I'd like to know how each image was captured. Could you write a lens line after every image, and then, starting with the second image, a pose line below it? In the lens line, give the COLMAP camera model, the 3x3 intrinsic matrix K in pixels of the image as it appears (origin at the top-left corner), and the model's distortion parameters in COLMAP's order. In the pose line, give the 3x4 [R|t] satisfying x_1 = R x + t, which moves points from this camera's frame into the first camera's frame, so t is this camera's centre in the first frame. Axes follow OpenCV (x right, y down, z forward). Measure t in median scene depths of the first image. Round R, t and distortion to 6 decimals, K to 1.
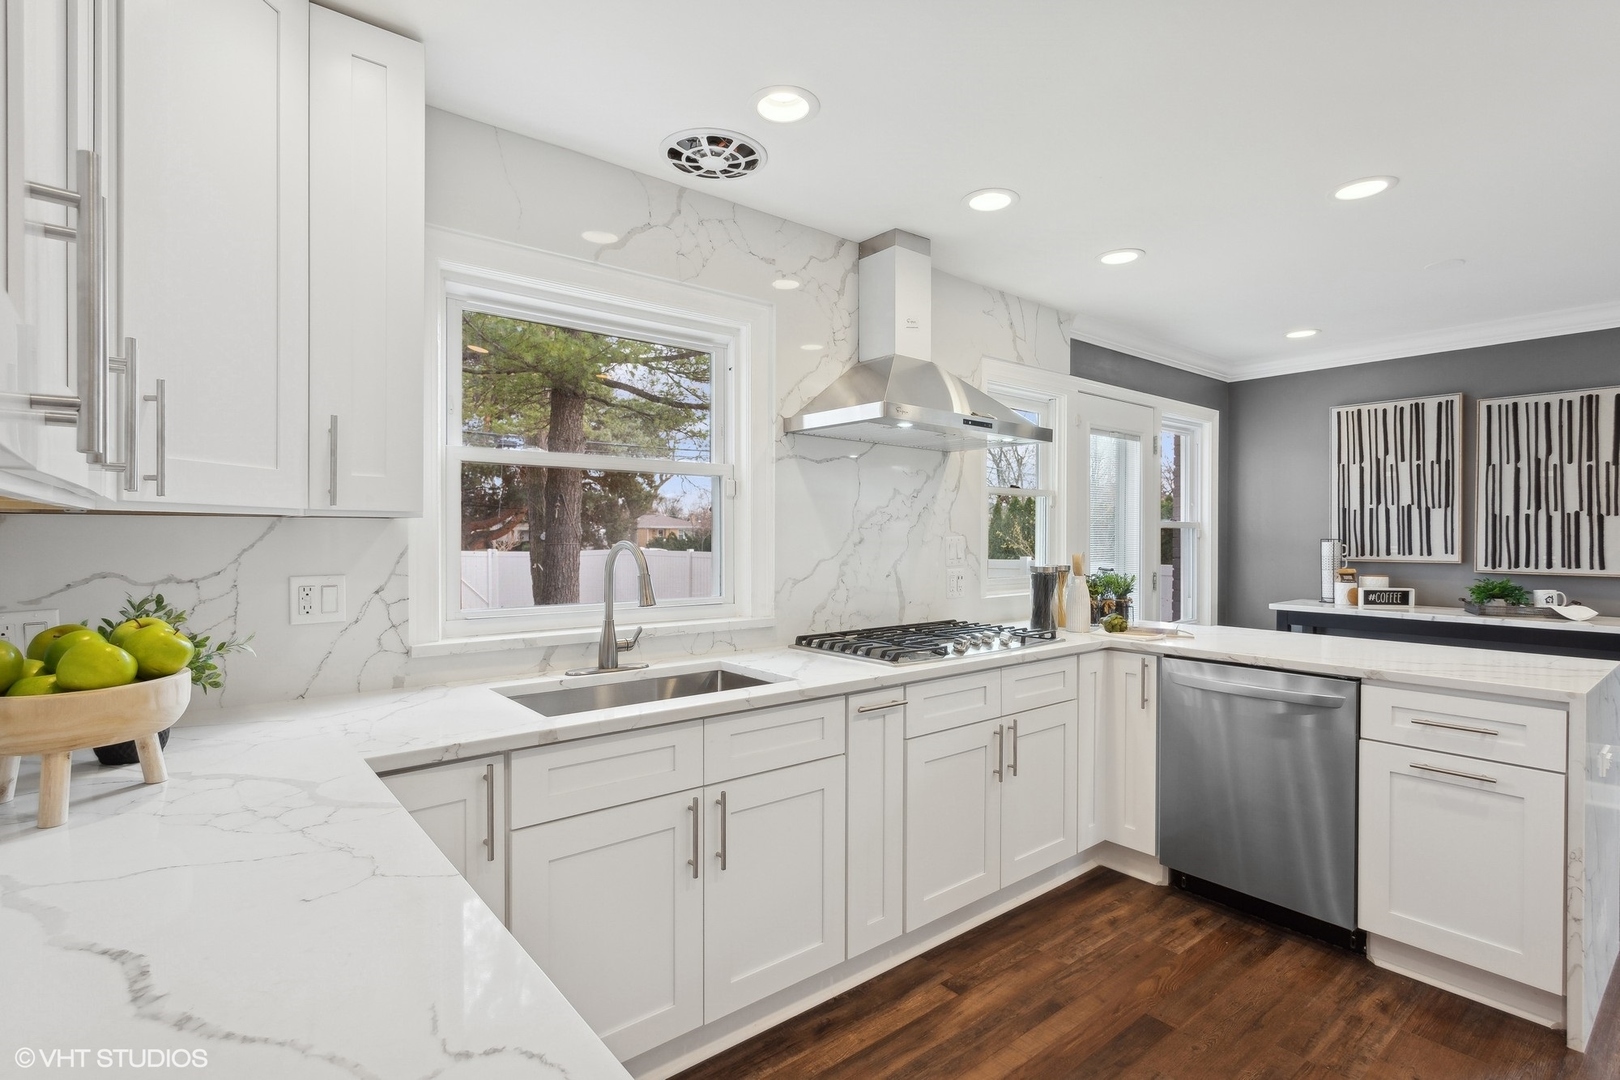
lens RADIAL K [[778.6, 0, 811.2], [0, 778.6, 540.1], [0, 0, 1]] dist [0.000425, 0.002223]
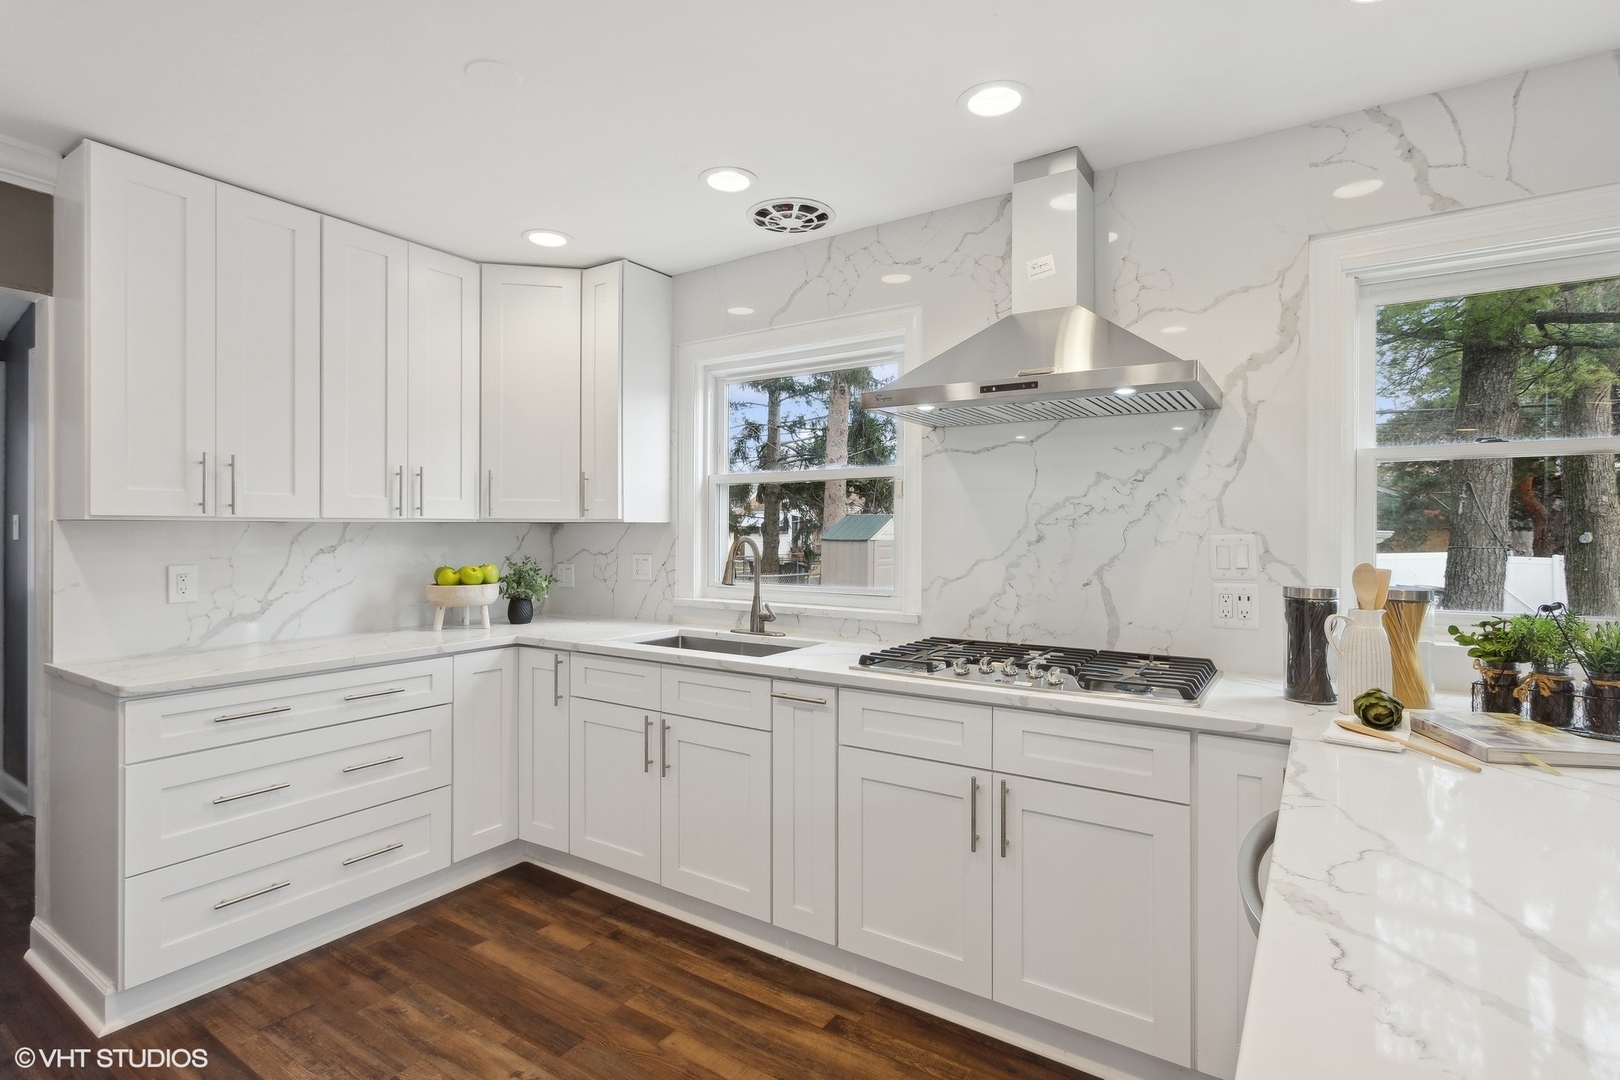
lens RADIAL K [[778.6, 0, 813.7], [0, 778.6, 531.9], [0, 0, 1]] dist [0.000425, 0.002223]
pose [[0.304041, -0.003616, -0.952652, 0.910993], [-0.010403, 0.999921, -0.007116, 0.001498], [0.952602, 0.012074, 0.303979, 0.598223]]
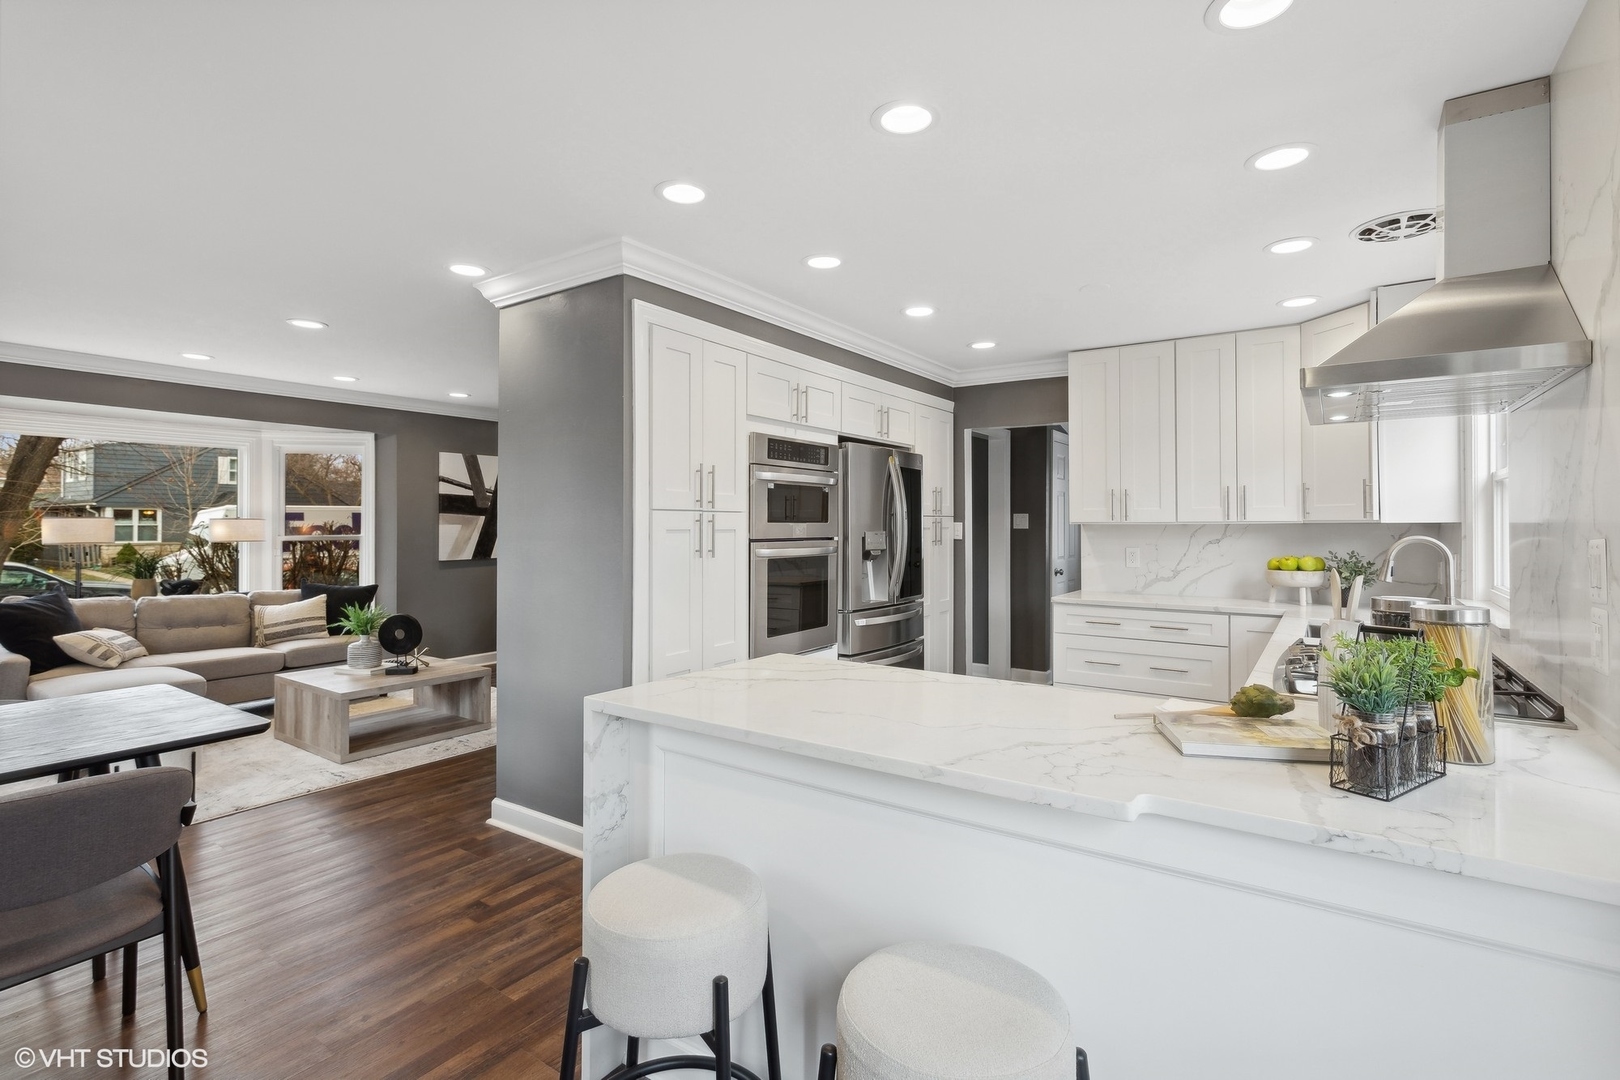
lens RADIAL K [[778.6, 0, 796.2], [0, 778.6, 513.5], [0, 0, 1]] dist [0.000425, 0.002223]
pose [[-0.960847, -0.012980, -0.276774, 1.007772], [-0.011922, 0.999914, -0.005504, -0.015652], [0.276822, -0.001989, -0.960919, 1.702739]]
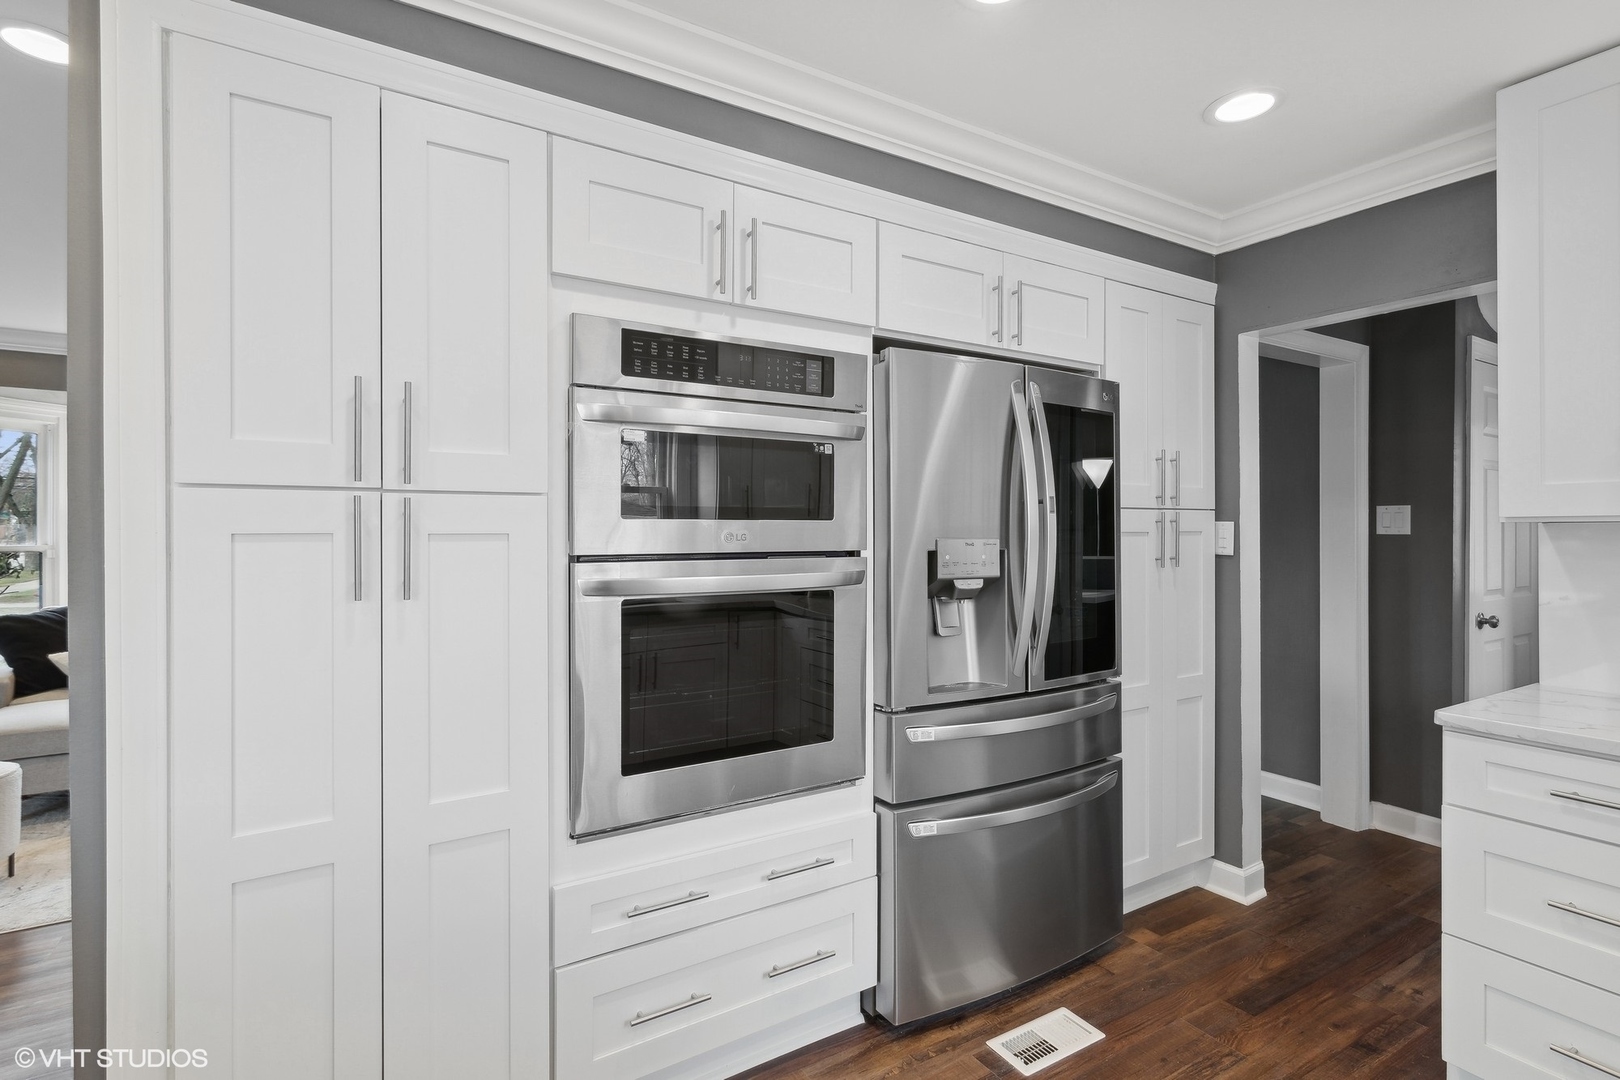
lens RADIAL K [[778.6, 0, 814.4], [0, 778.6, 524.9], [0, 0, 1]] dist [0.000425, 0.002223]
pose [[-0.991608, -0.006873, 0.129097, 0.421974], [-0.006419, 0.999972, 0.003935, -0.004368], [-0.129120, 0.003073, -0.991624, 0.924398]]
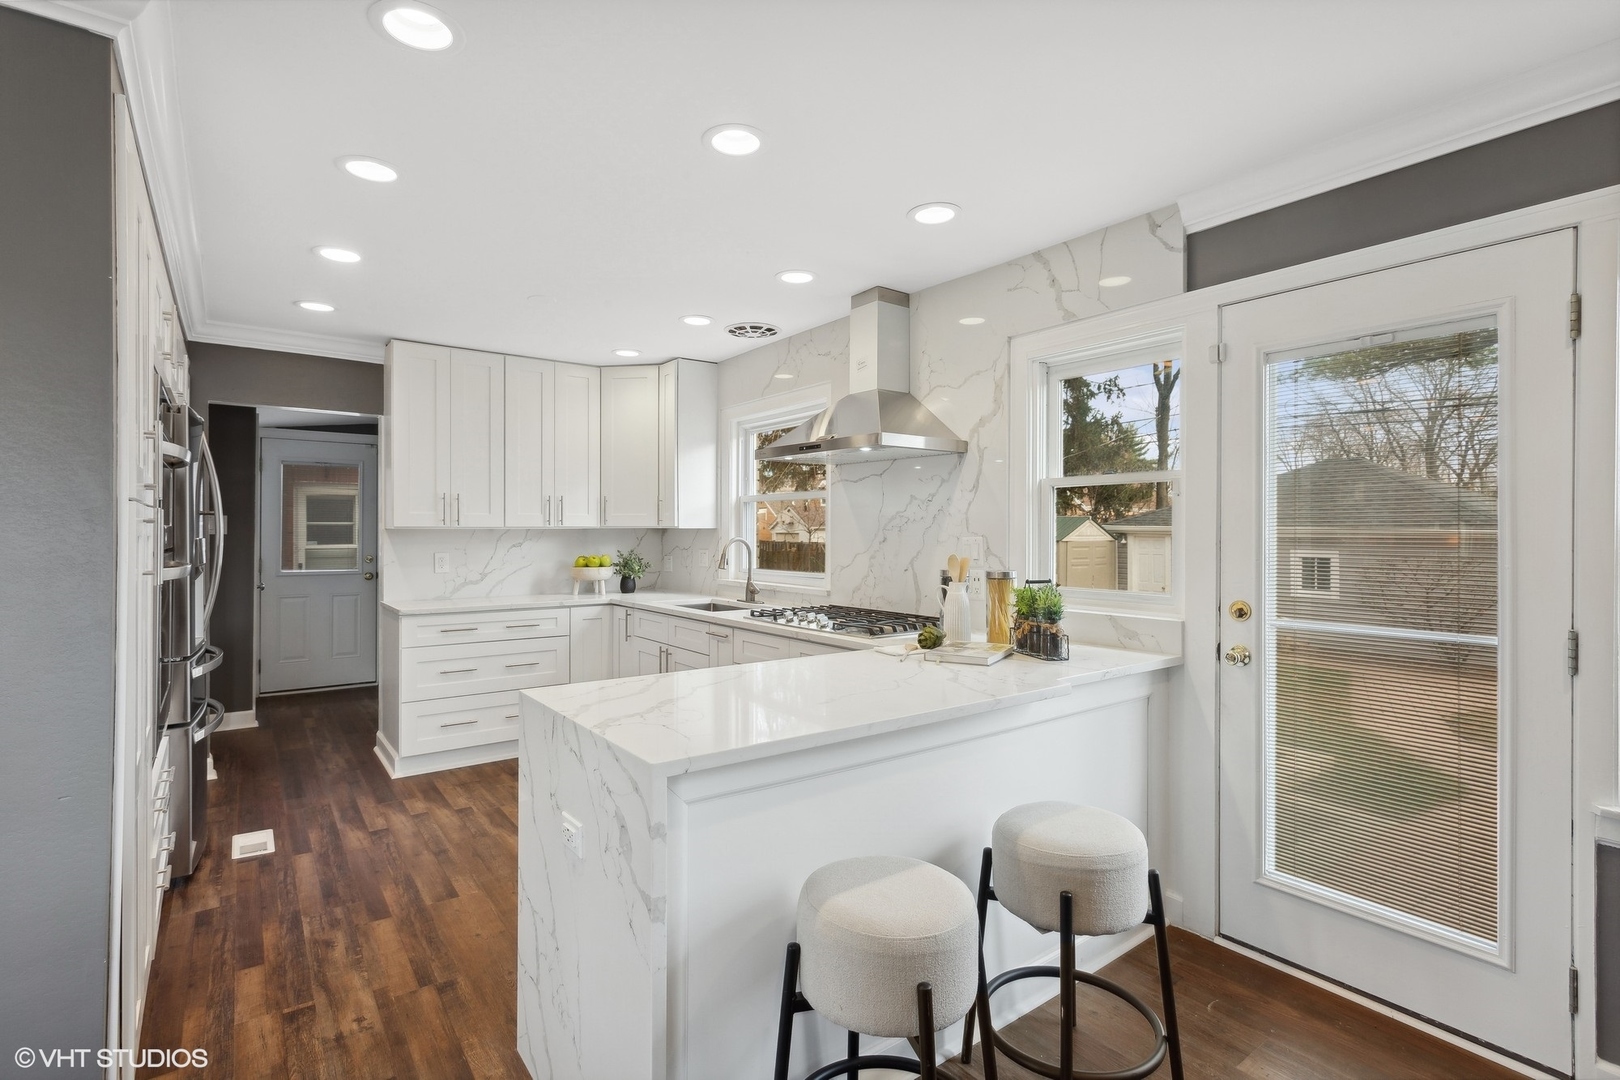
lens RADIAL K [[778.6, 0, 818.4], [0, 778.6, 534.2], [0, 0, 1]] dist [0.000425, 0.002223]
pose [[-0.035890, -0.003276, -0.999350, 1.522143], [-0.012398, 0.999919, -0.002832, -0.003992], [0.999279, 0.012288, -0.035928, 1.088140]]
